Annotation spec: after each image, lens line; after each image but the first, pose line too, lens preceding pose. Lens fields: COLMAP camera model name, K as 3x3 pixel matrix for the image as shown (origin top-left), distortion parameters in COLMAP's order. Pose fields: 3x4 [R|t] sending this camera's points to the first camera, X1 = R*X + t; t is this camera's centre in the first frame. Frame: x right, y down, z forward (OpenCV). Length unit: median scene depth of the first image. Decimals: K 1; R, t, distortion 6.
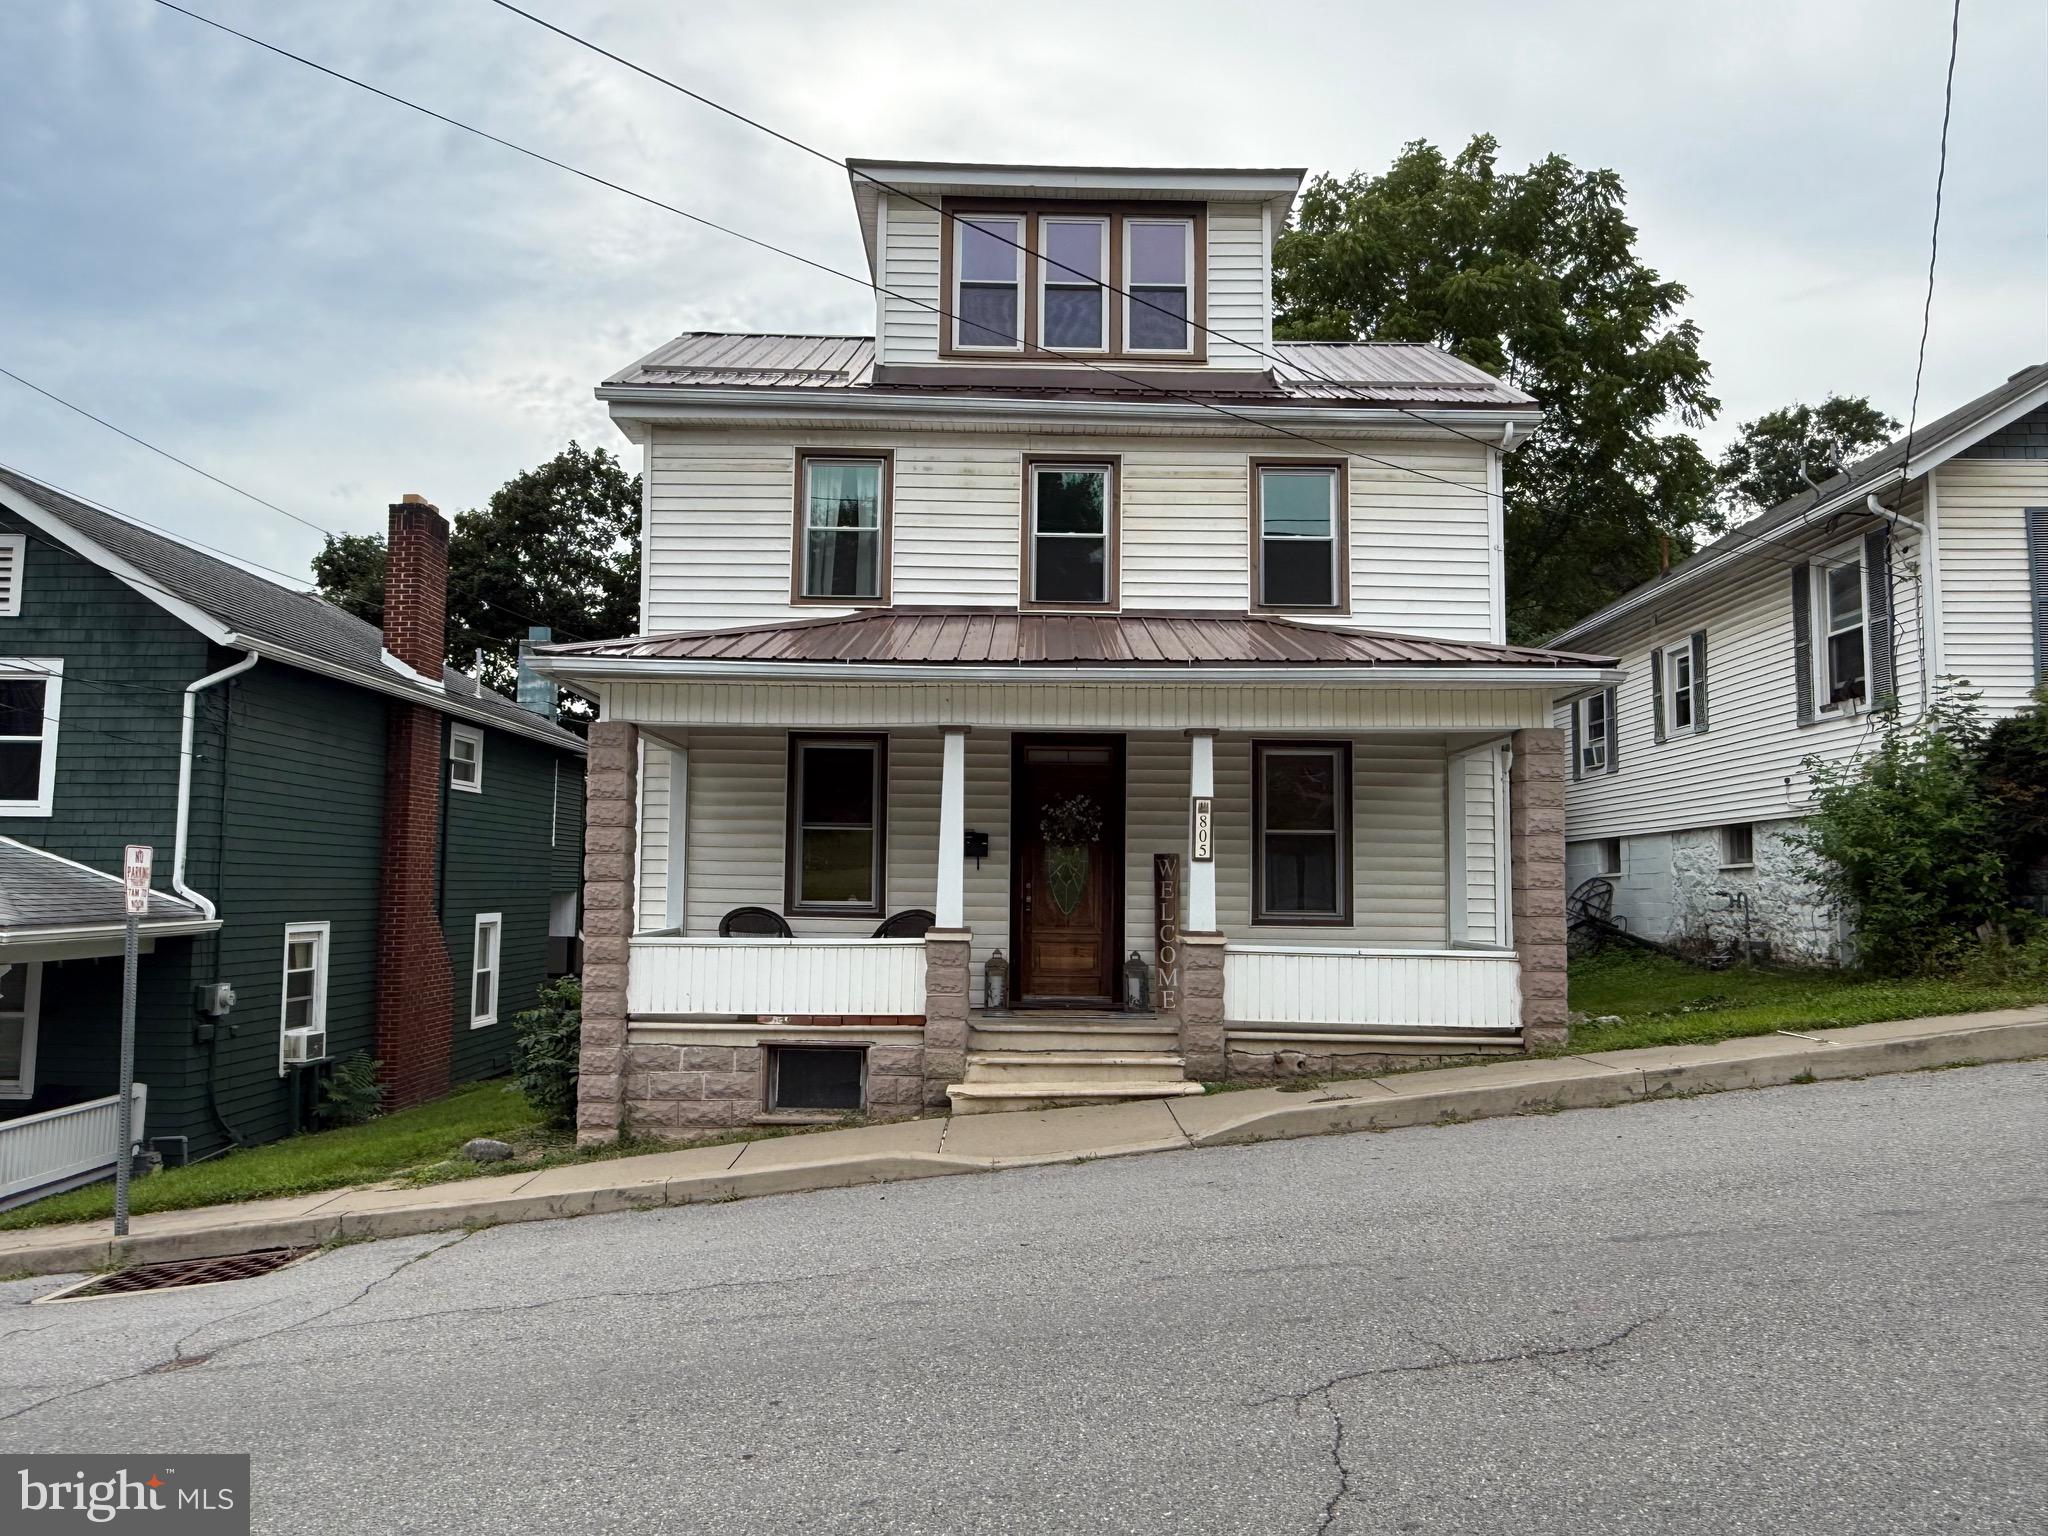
lens RADIAL K [[1357.6, 0, 1010.0], [0, 1357.6, 762.1], [0, 0, 1]] dist [-0.018125, 0.027590]
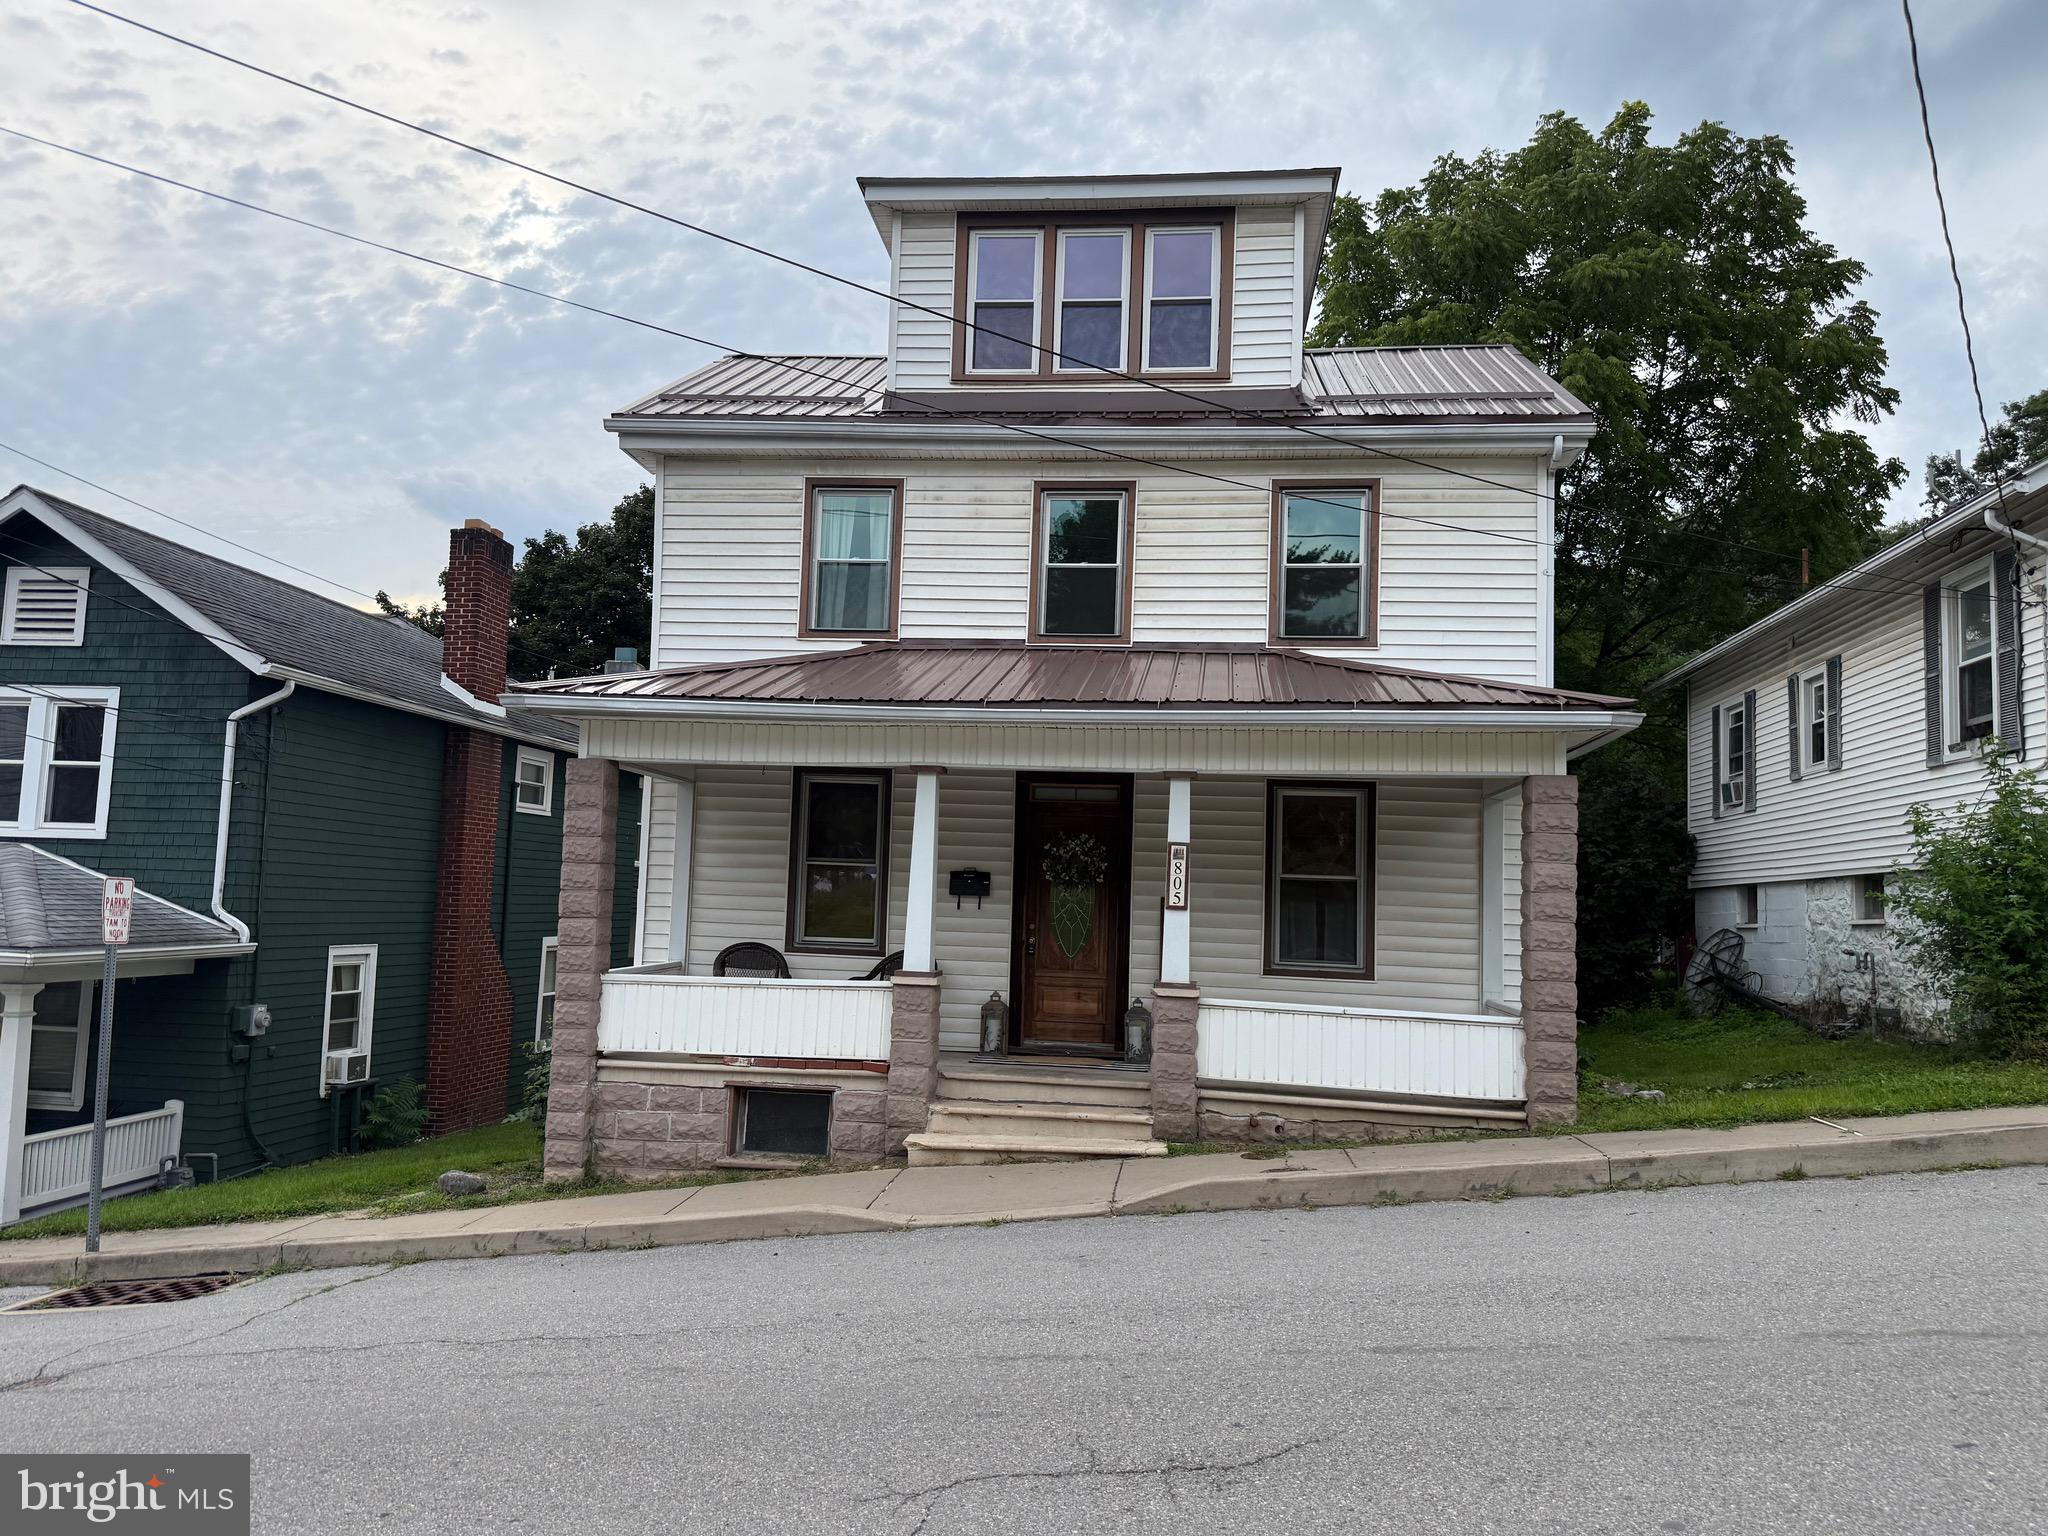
lens RADIAL K [[1422.0, 0, 1012.9], [0, 1422.0, 768.3], [0, 0, 1]] dist [0.070245, -0.088754]
pose [[0.992261, 0.010281, -0.123742, 0.124823], [-0.010975, 0.999928, -0.004929, -0.017245], [0.123682, 0.006248, 0.992302, -0.010343]]
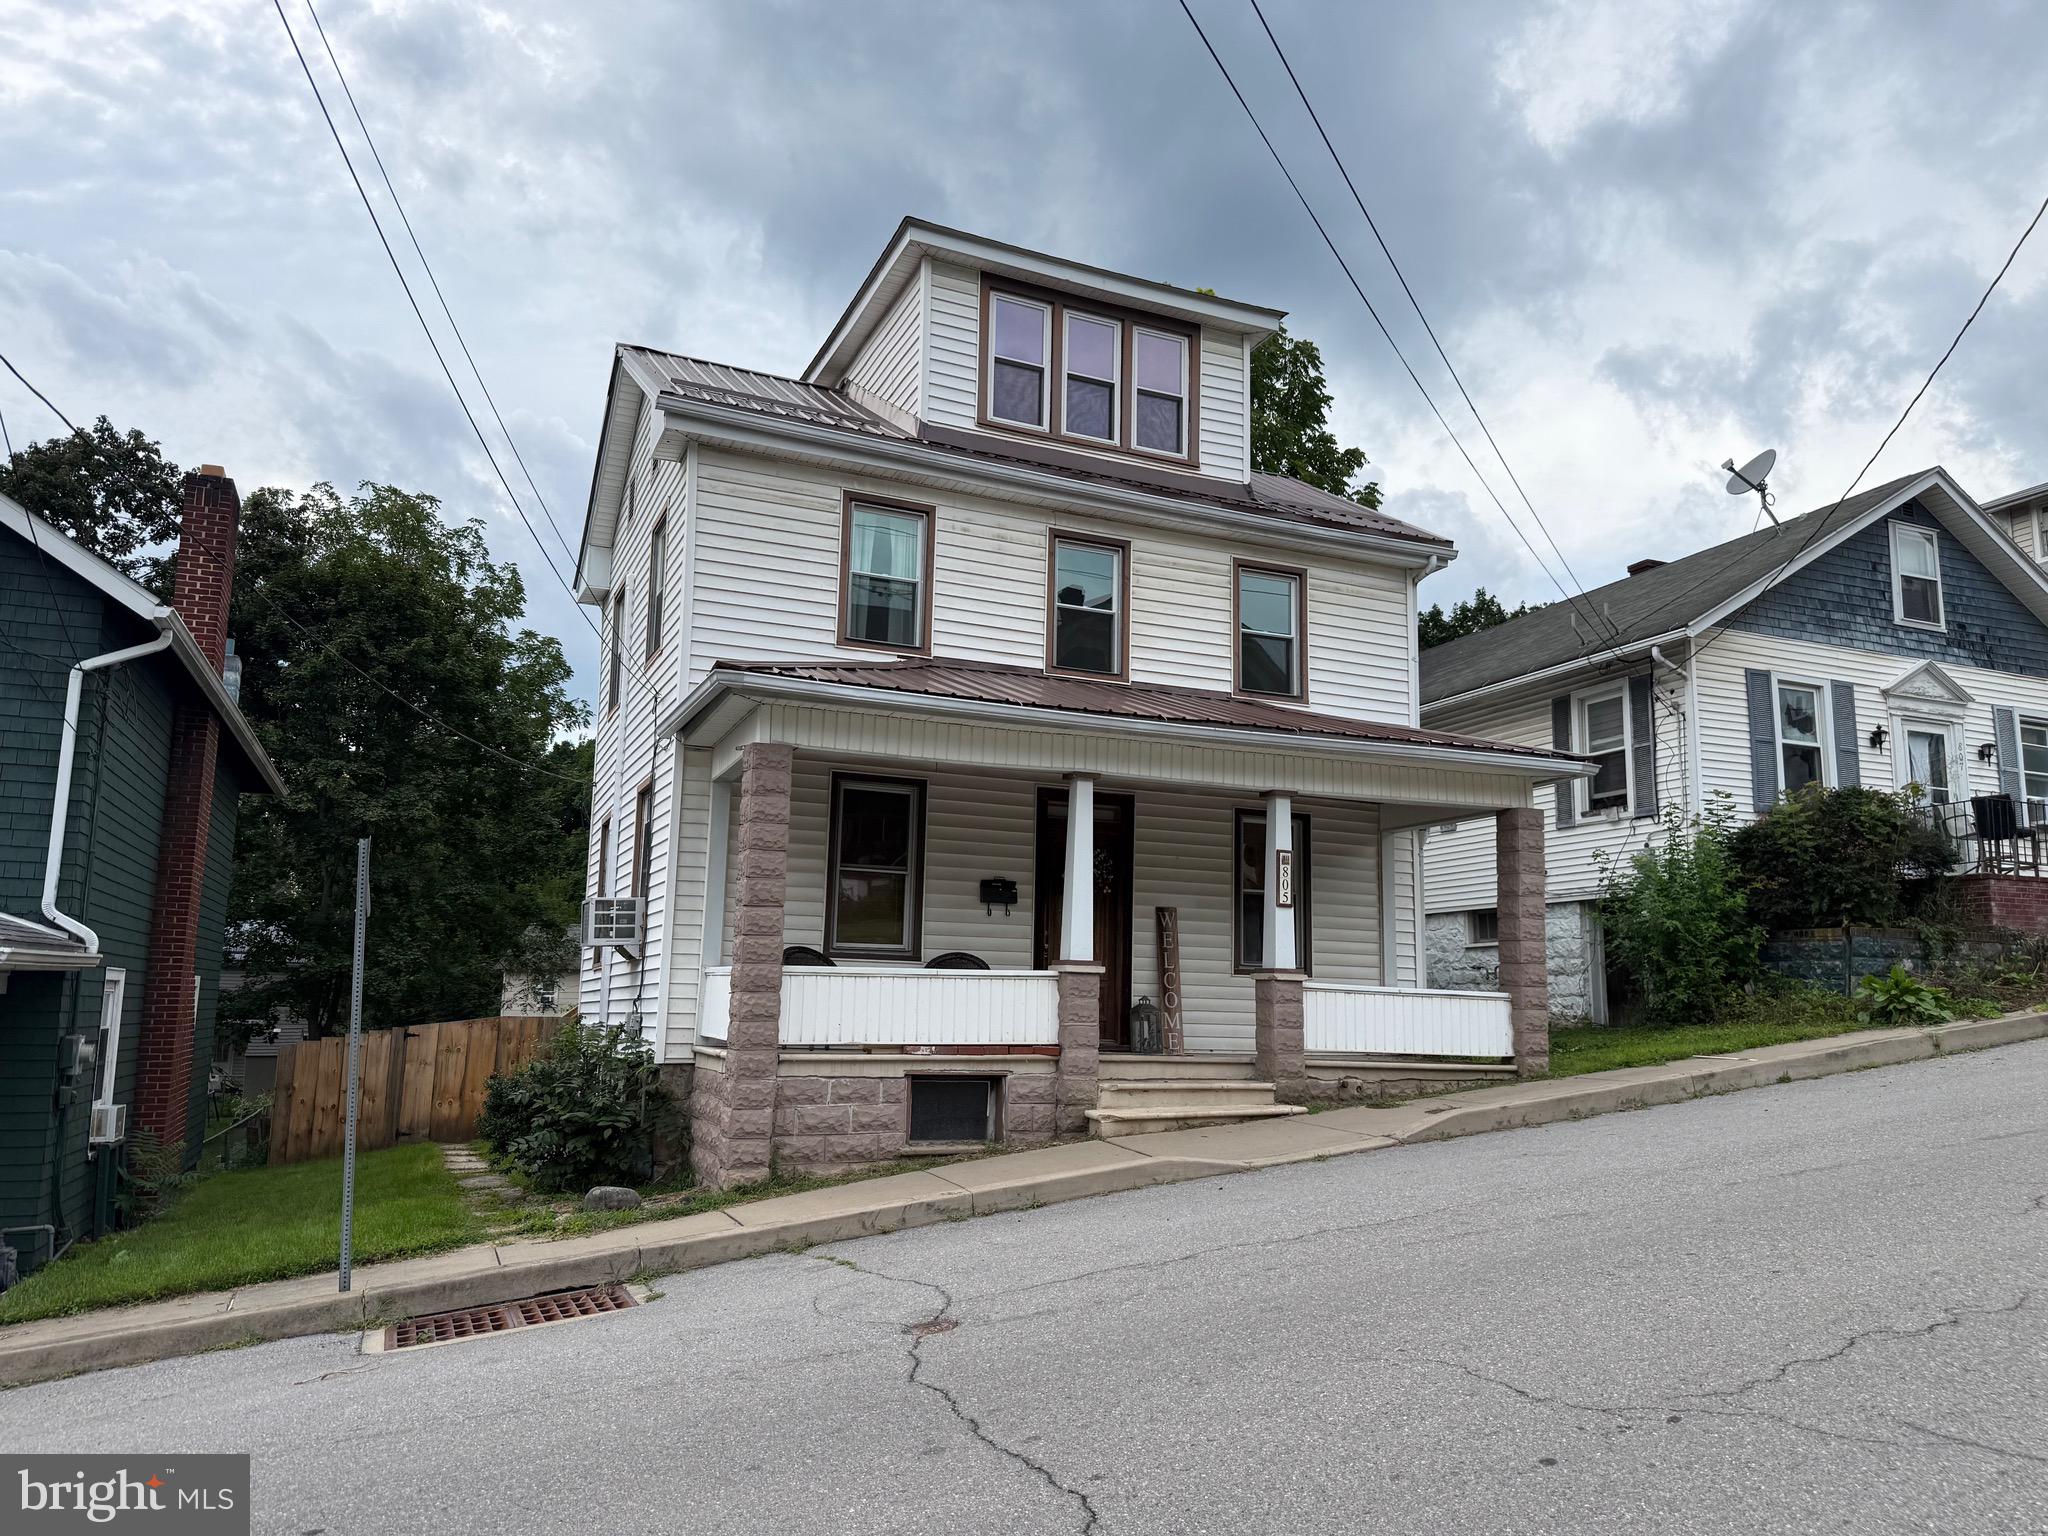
lens RADIAL K [[1422.0, 0, 1013.0], [0, 1422.0, 775.6], [0, 0, 1]] dist [0.070245, -0.088754]
pose [[0.921271, 0.069679, 0.382628, -0.440534], [-0.046134, 0.996453, -0.070383, 0.048090], [-0.386175, 0.047189, 0.921218, -0.010607]]
